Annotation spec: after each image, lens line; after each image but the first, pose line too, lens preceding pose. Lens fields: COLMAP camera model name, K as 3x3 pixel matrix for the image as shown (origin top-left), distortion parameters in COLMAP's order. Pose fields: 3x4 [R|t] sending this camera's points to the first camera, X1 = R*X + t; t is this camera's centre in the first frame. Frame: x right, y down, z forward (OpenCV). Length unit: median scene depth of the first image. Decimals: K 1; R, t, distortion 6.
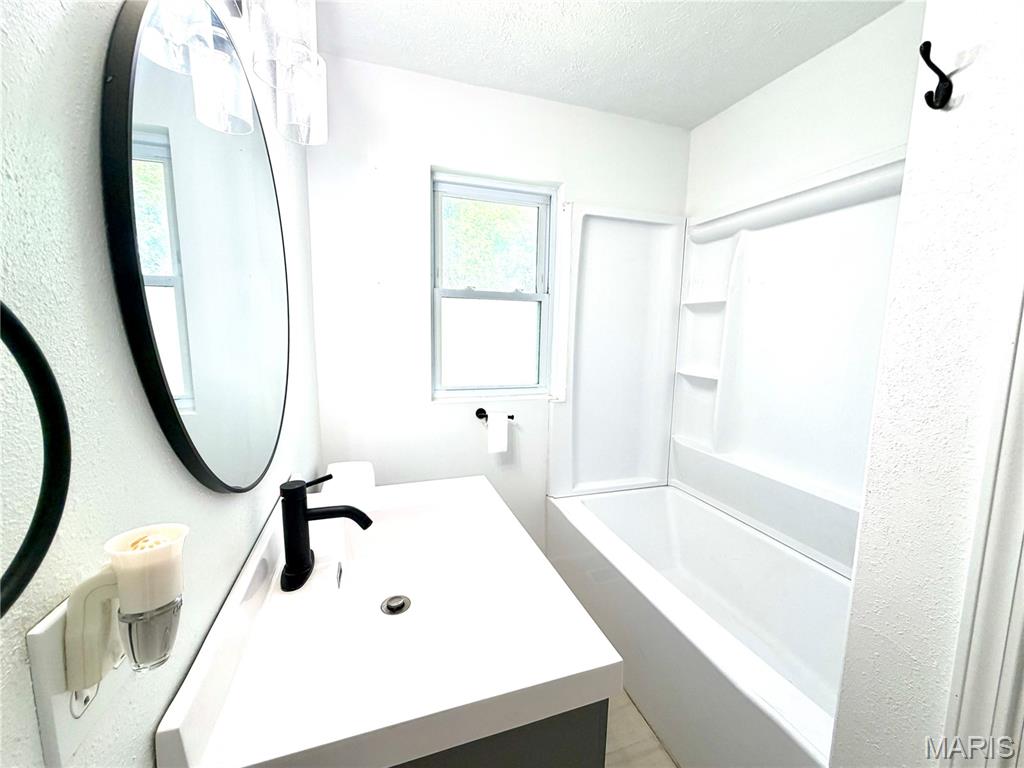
lens RADIAL K [[408.7, 0, 509.7], [0, 408.7, 382.4], [0, 0, 1]] dist [-0.000664, -0.000968]
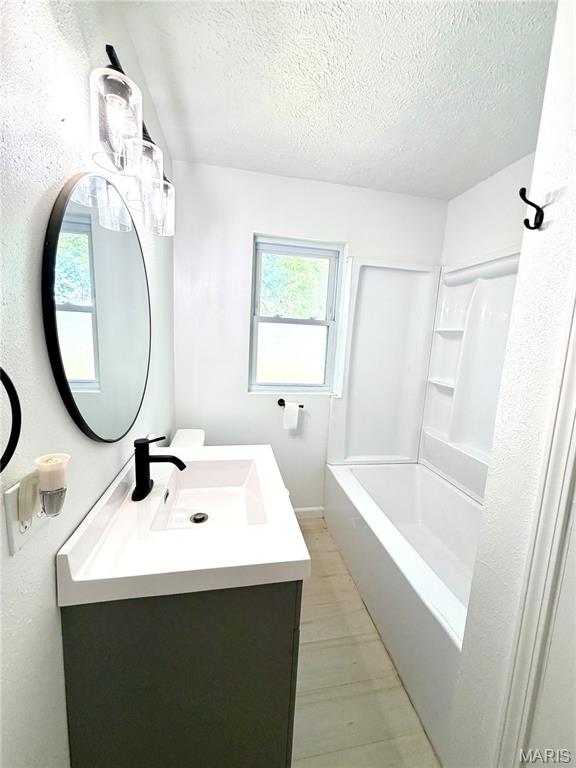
lens RADIAL K [[306.5, 0, 288.9], [0, 306.5, 381.3], [0, 0, 1]] dist [-0.000664, -0.000968]
pose [[0.990565, 0.053711, -0.126081, 0.096659], [-0.051679, 0.998477, 0.019335, -0.023333], [0.126927, -0.012637, 0.991832, -0.082123]]
